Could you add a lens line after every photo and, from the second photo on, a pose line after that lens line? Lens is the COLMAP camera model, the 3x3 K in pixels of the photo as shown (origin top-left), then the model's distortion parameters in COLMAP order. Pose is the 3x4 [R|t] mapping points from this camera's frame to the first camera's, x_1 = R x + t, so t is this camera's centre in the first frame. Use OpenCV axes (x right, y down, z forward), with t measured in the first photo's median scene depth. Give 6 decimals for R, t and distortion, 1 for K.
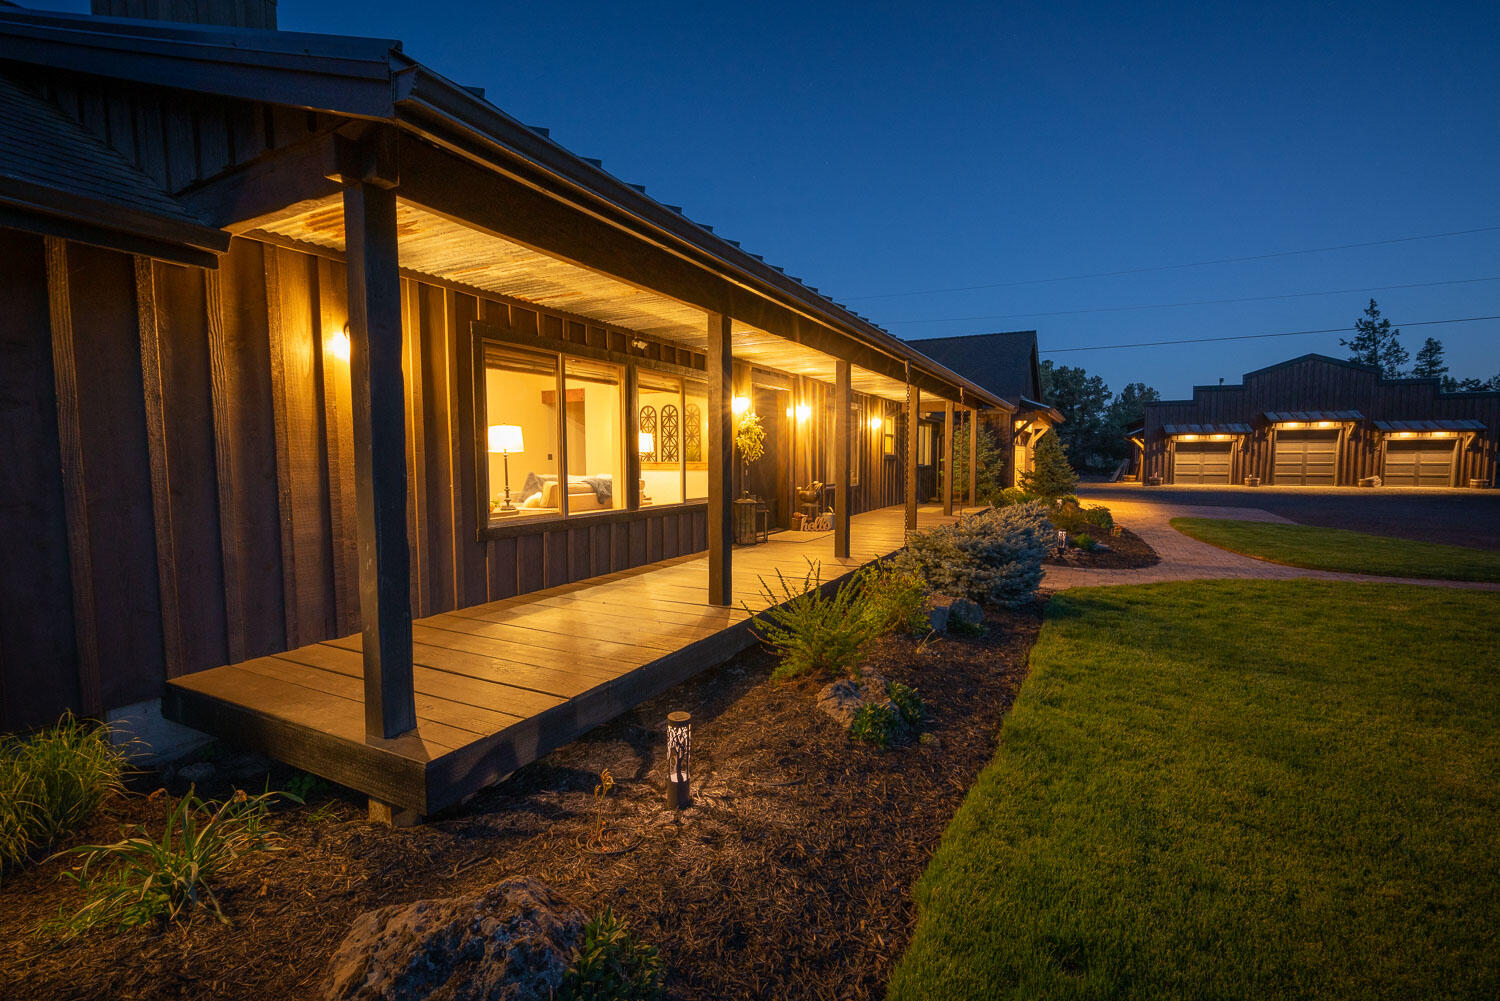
lens RADIAL K [[682.6, 0, 751.2], [0, 682.6, 504.9], [0, 0, 1]] dist [0.002264, -0.000094]
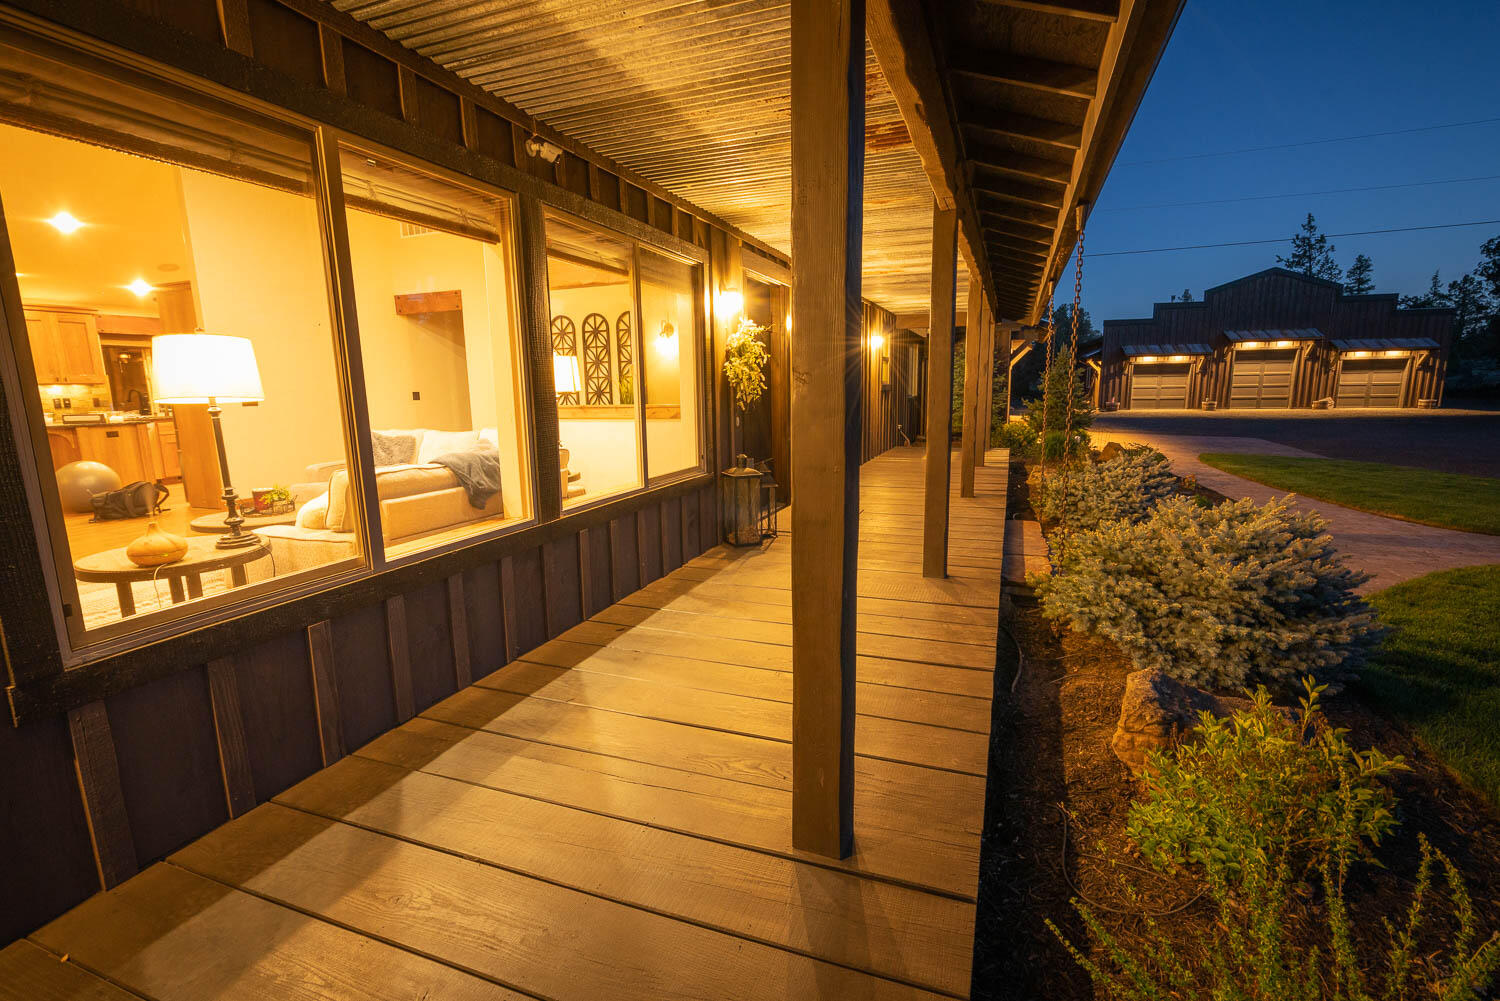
lens RADIAL K [[682.6, 0, 747.8], [0, 682.6, 503.9], [0, 0, 1]] dist [0.002264, -0.000094]
pose [[0.992889, -0.034060, 0.114063, -0.021911], [0.022128, 0.994301, 0.104289, -0.011982], [-0.116965, -0.101024, 0.987985, 0.126101]]
